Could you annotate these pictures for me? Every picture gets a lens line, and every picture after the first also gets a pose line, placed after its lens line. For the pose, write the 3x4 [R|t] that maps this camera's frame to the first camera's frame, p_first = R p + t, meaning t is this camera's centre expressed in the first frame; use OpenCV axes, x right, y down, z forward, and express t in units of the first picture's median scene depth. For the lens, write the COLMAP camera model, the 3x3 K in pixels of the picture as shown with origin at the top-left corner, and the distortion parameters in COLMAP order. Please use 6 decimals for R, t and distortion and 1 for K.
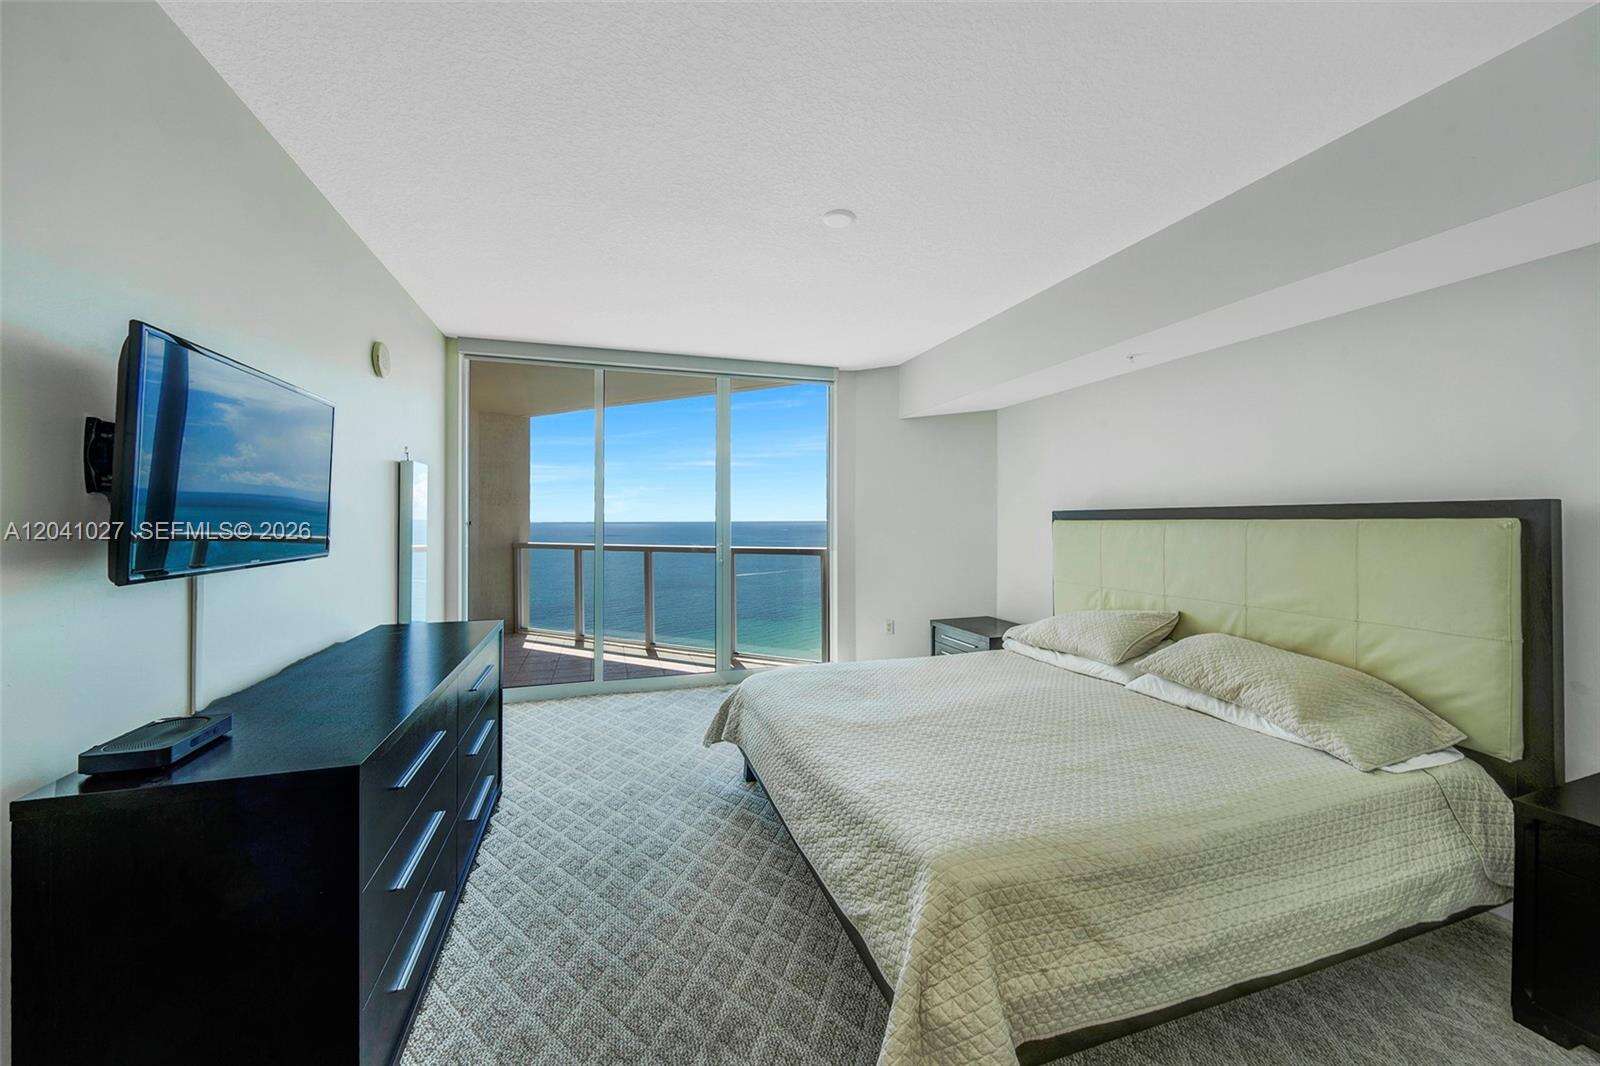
lens RADIAL K [[599.4, 0, 795.3], [0, 599.4, 510.0], [0, 0, 1]] dist [-0.000580, 0.000157]
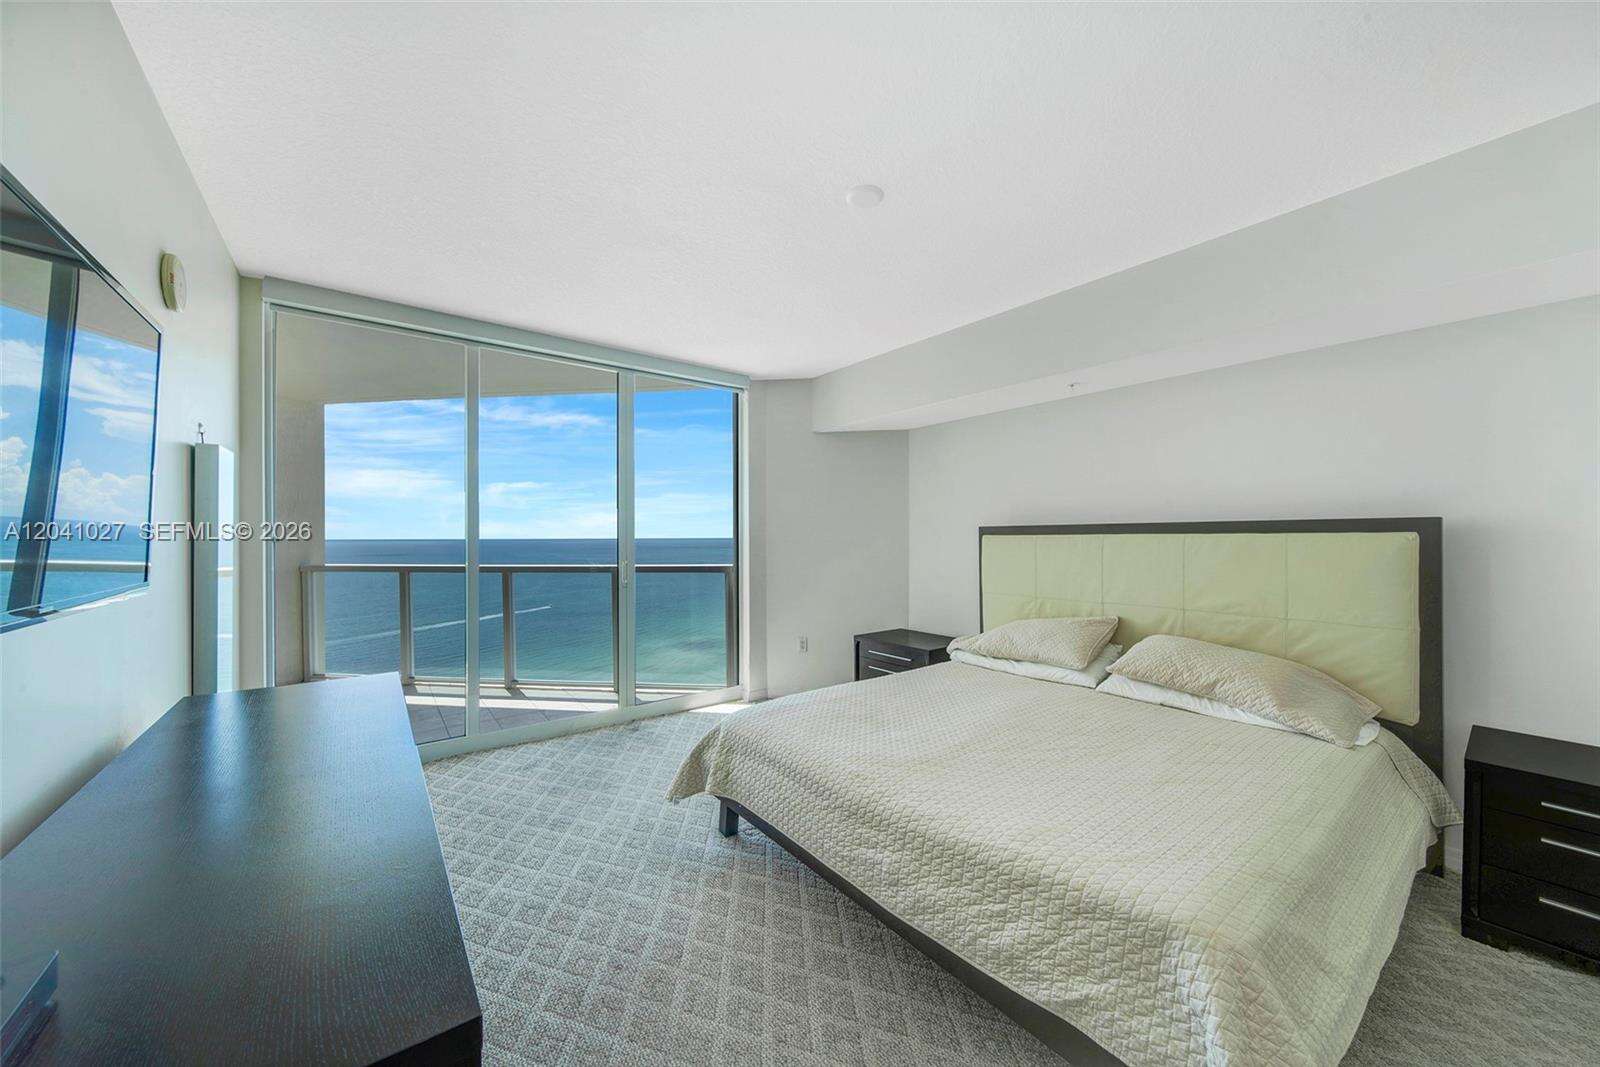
lens RADIAL K [[575.9, 0, 806.9], [0, 575.9, 530.8], [0, 0, 1]] dist [-0.001108, -0.000234]
pose [[0.940093, 0.003622, 0.340900, -0.257592], [-0.005520, 0.999974, 0.004598, 0.007766], [-0.340874, -0.006204, 0.940088, 0.185265]]
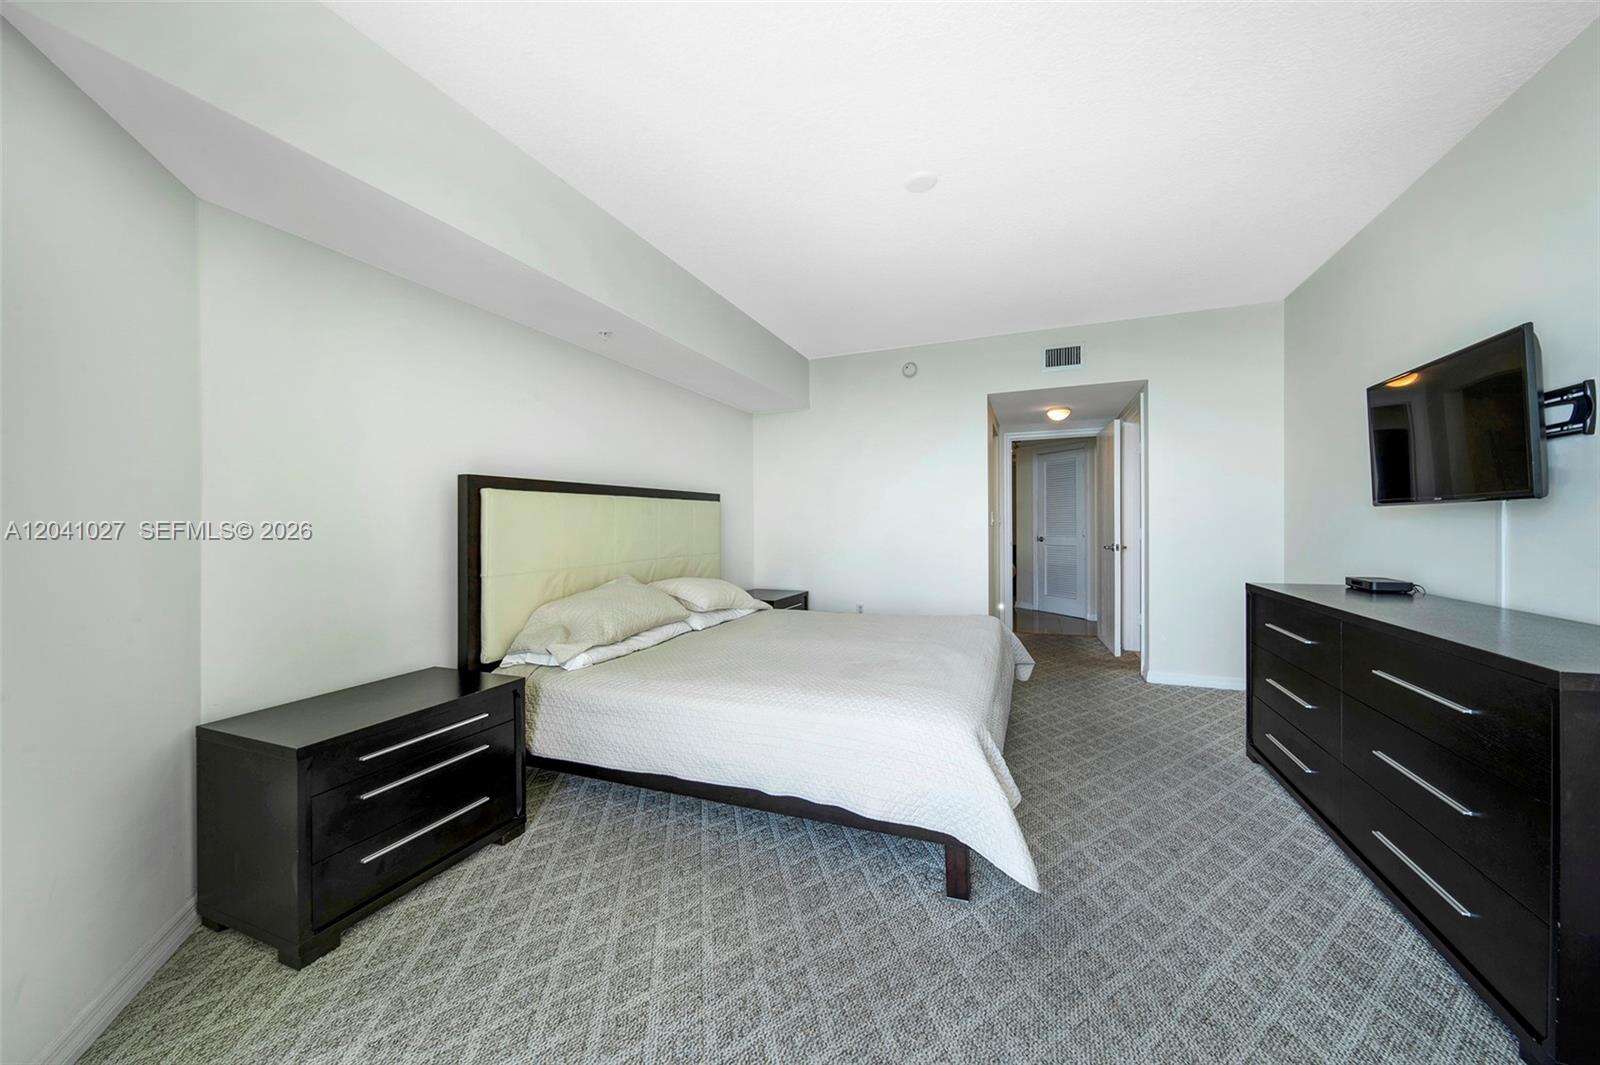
lens RADIAL K [[575.9, 0, 806.9], [0, 575.9, 529.8], [0, 0, 1]] dist [-0.001108, -0.000234]
pose [[-0.777476, 0.004913, 0.628893, -0.327780], [0.003950, 0.999988, -0.002929, 0.083459], [-0.628900, 0.000207, -0.777486, 1.583259]]
